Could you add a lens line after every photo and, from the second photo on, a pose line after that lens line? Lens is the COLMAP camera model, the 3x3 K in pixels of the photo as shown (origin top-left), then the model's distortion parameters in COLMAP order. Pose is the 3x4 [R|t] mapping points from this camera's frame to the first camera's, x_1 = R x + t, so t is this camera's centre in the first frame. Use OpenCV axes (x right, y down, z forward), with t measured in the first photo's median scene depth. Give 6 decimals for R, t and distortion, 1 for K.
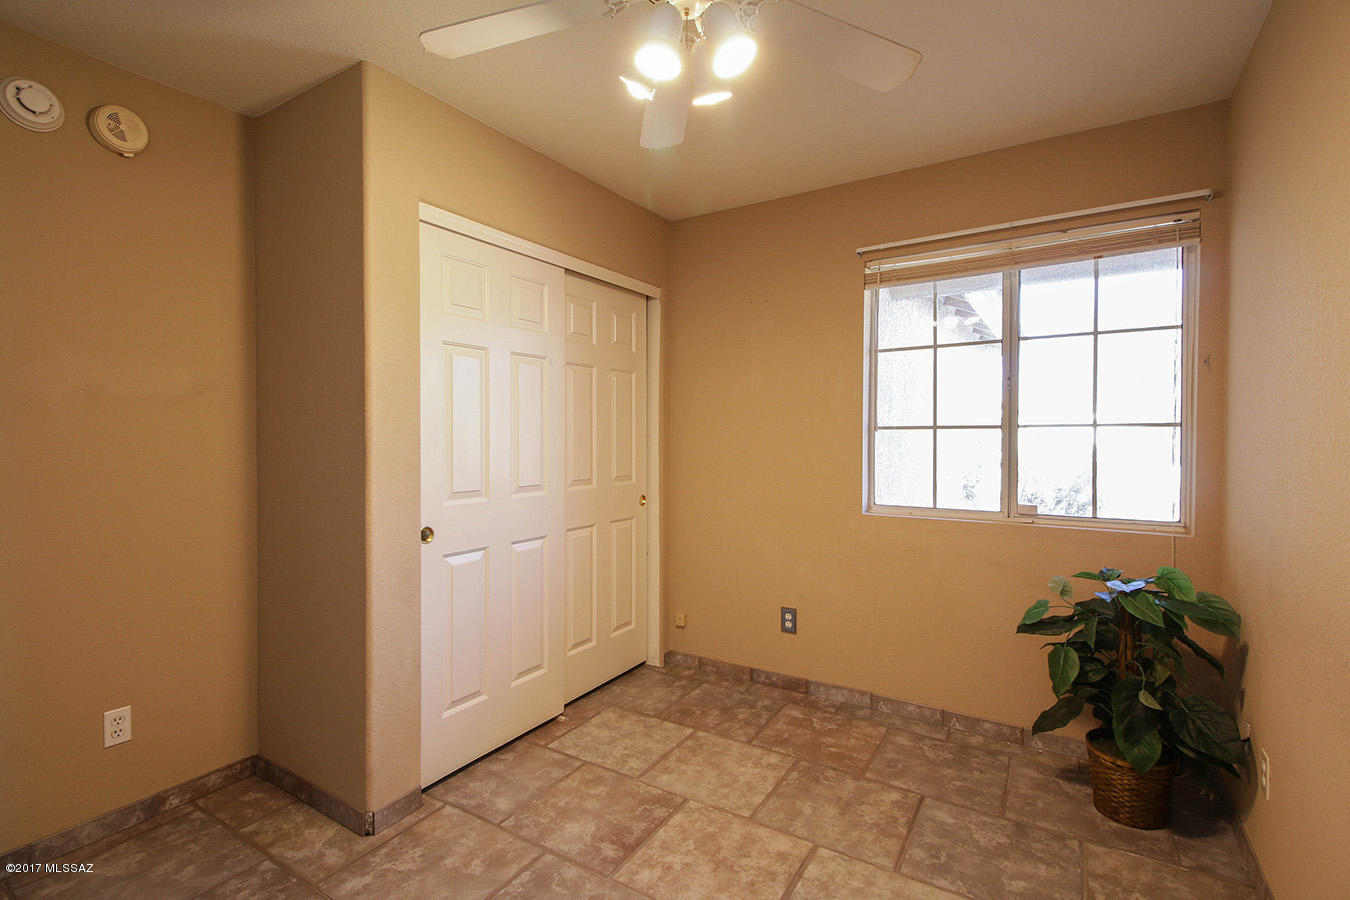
lens RADIAL K [[623.4, 0, 671.5], [0, 623.4, 447.7], [0, 0, 1]] dist [0.010720, -0.003999]
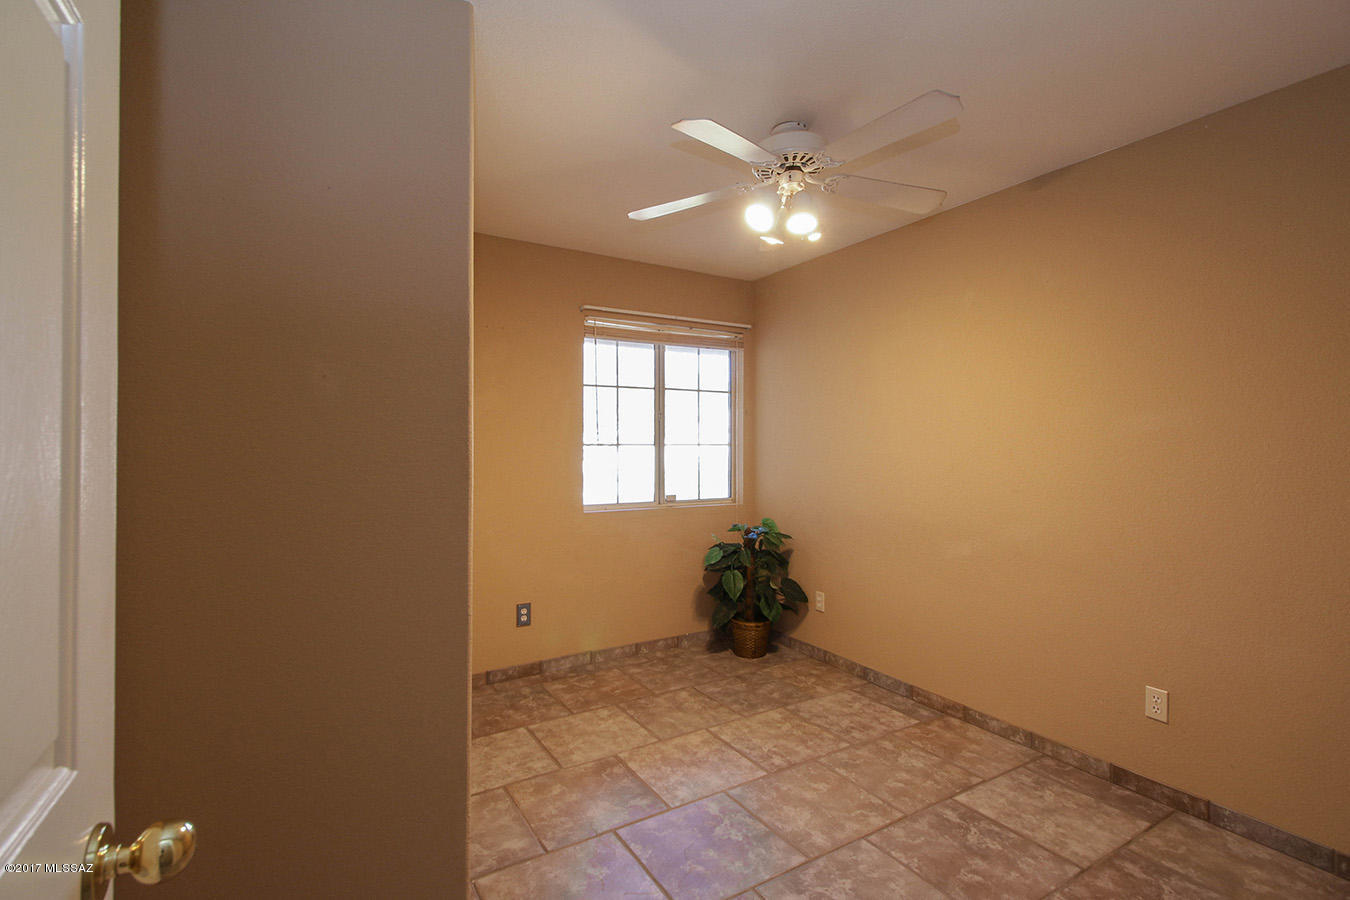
lens RADIAL K [[623.4, 0, 673.4], [0, 623.4, 446.4], [0, 0, 1]] dist [0.010720, -0.003999]
pose [[0.448547, 0.002050, 0.893757, -0.862288], [0.015928, 0.999820, -0.010288, -0.014905], [-0.893617, 0.018851, 0.448434, 0.301424]]
